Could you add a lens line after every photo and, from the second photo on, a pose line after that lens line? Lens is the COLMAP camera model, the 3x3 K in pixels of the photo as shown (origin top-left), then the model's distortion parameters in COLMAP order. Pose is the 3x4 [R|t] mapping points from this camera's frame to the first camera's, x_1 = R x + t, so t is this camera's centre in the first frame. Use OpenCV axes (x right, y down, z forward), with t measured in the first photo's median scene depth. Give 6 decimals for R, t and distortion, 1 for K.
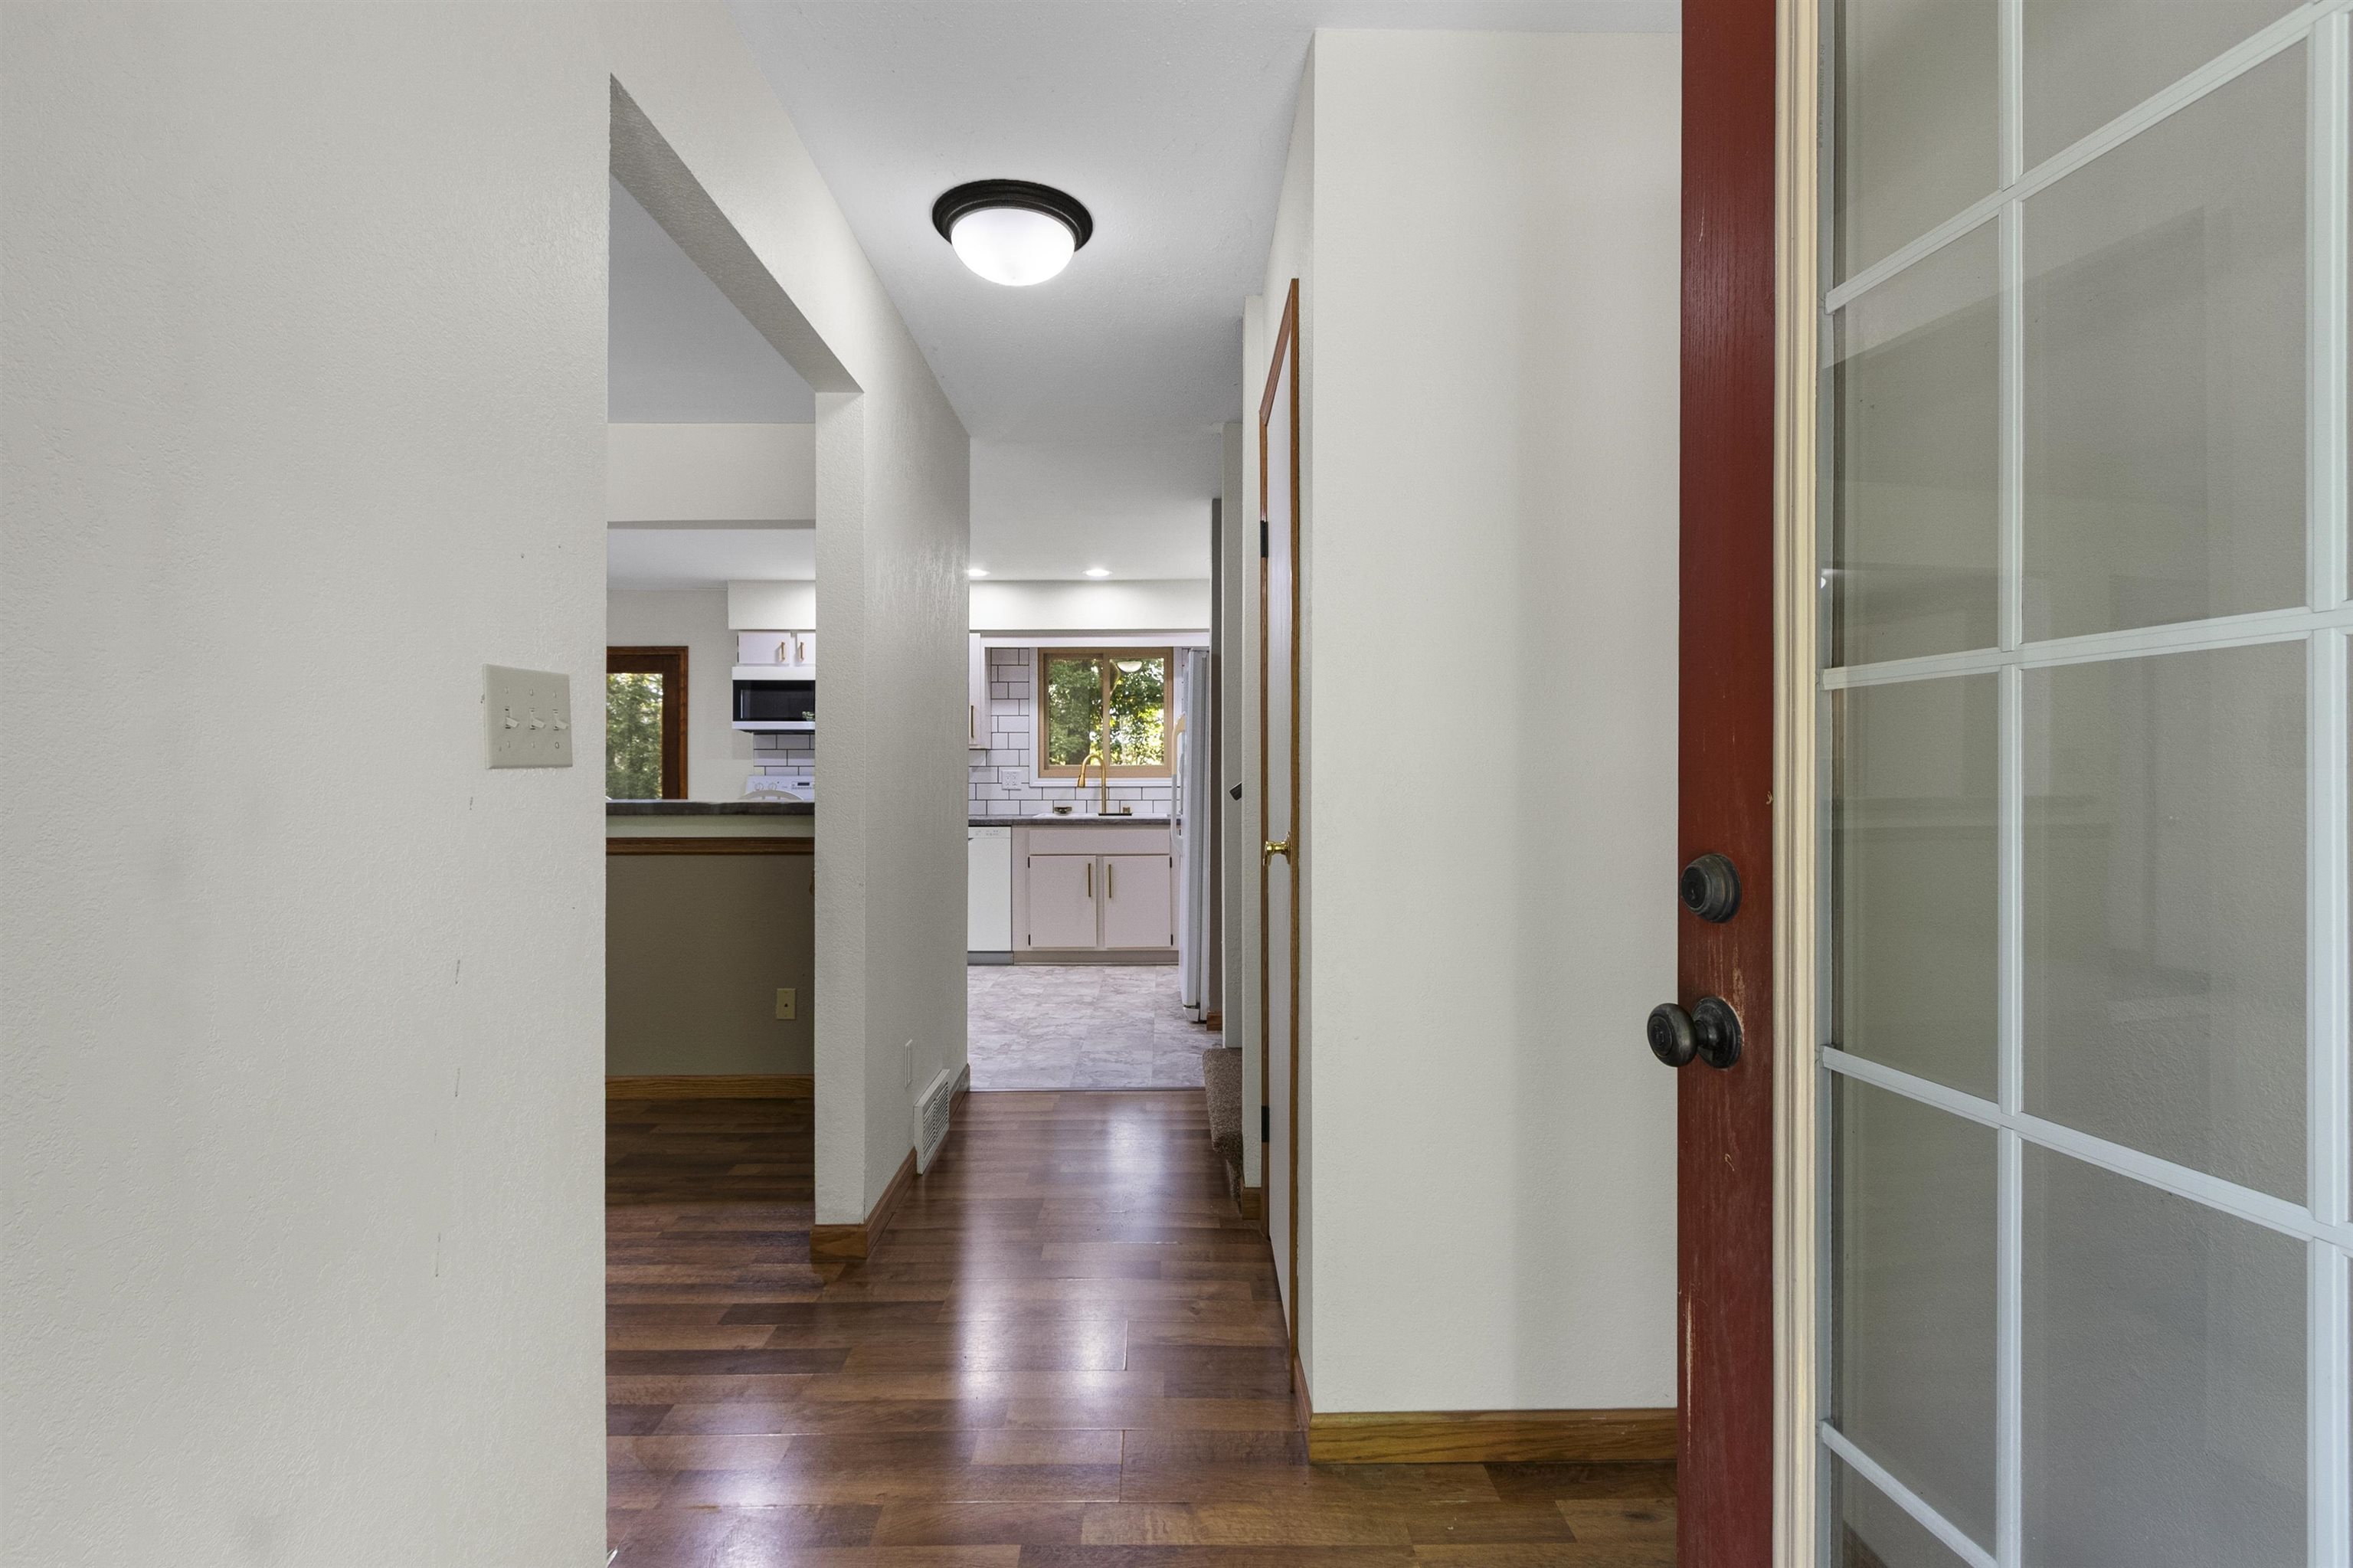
lens RADIAL K [[1074.9, 0, 1162.6], [0, 1074.9, 777.8], [0, 0, 1]] dist [0.005306, -0.002062]
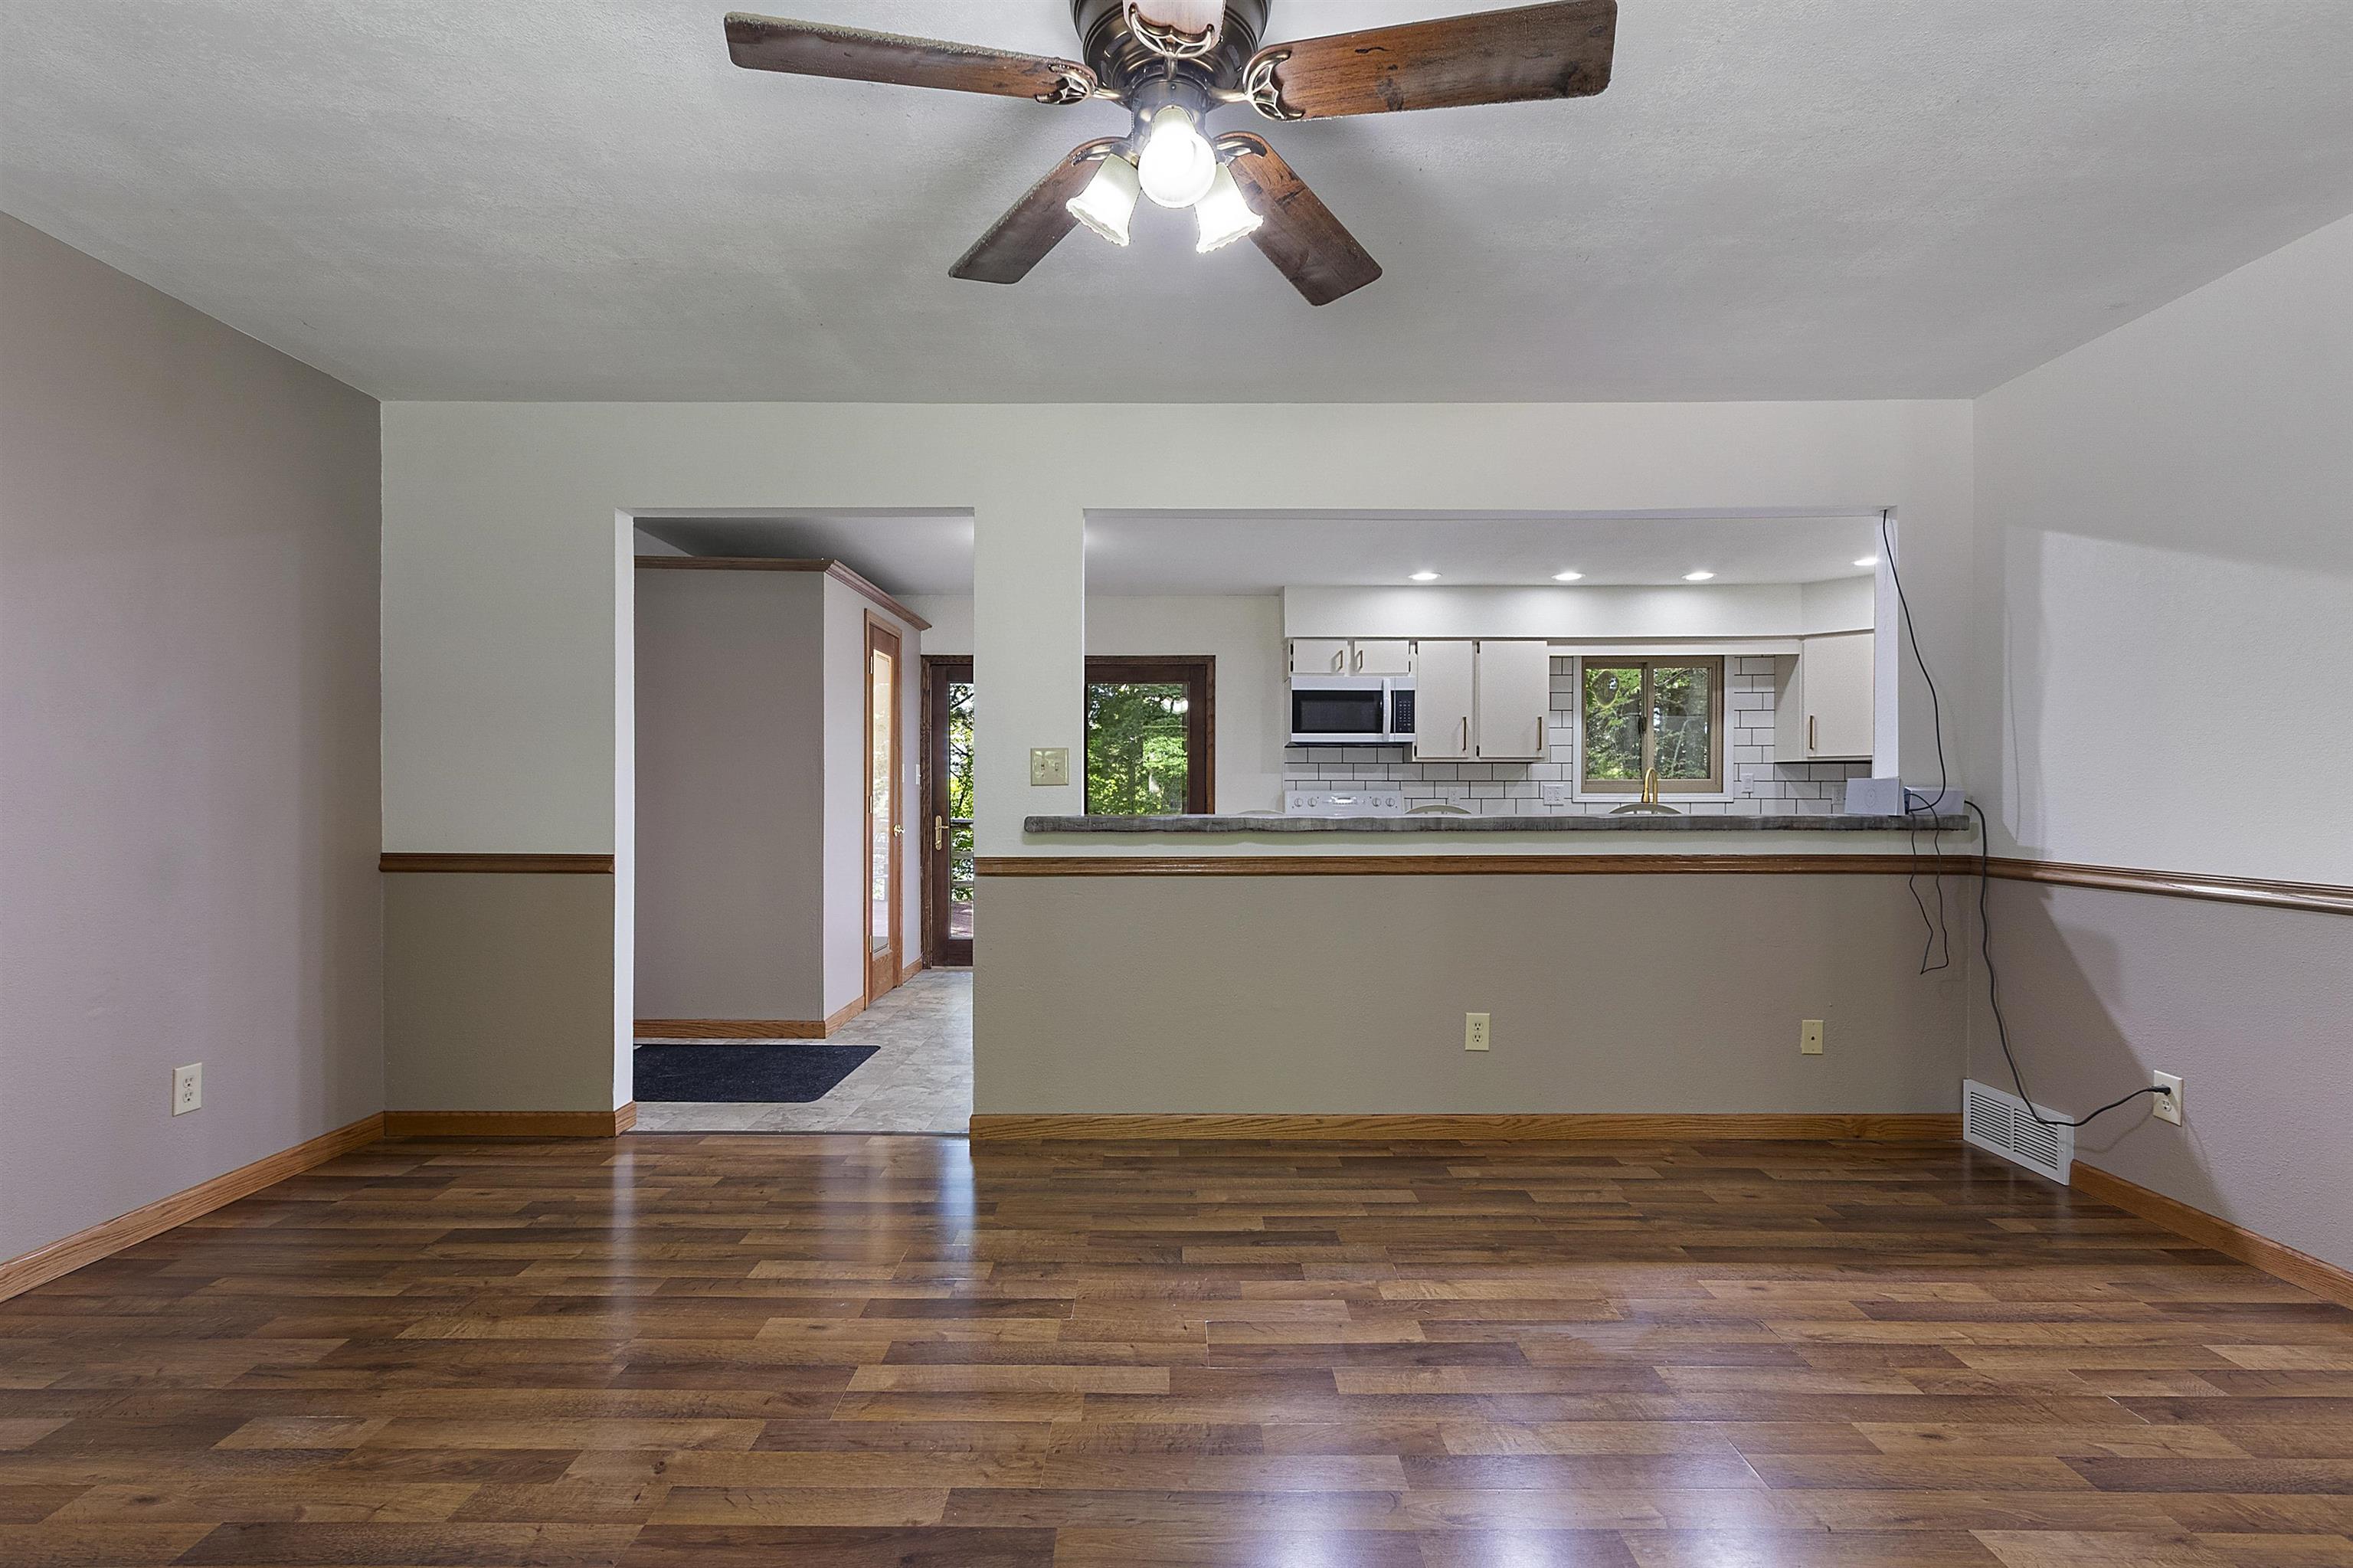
lens RADIAL K [[1074.9, 0, 1171.0], [0, 1074.9, 795.9], [0, 0, 1]] dist [0.005306, -0.002062]
pose [[0.999956, 0.000563, -0.009341, -0.477598], [-0.000571, 0.999999, -0.000835, 0.003745], [0.009341, 0.000841, 0.999956, 0.043111]]
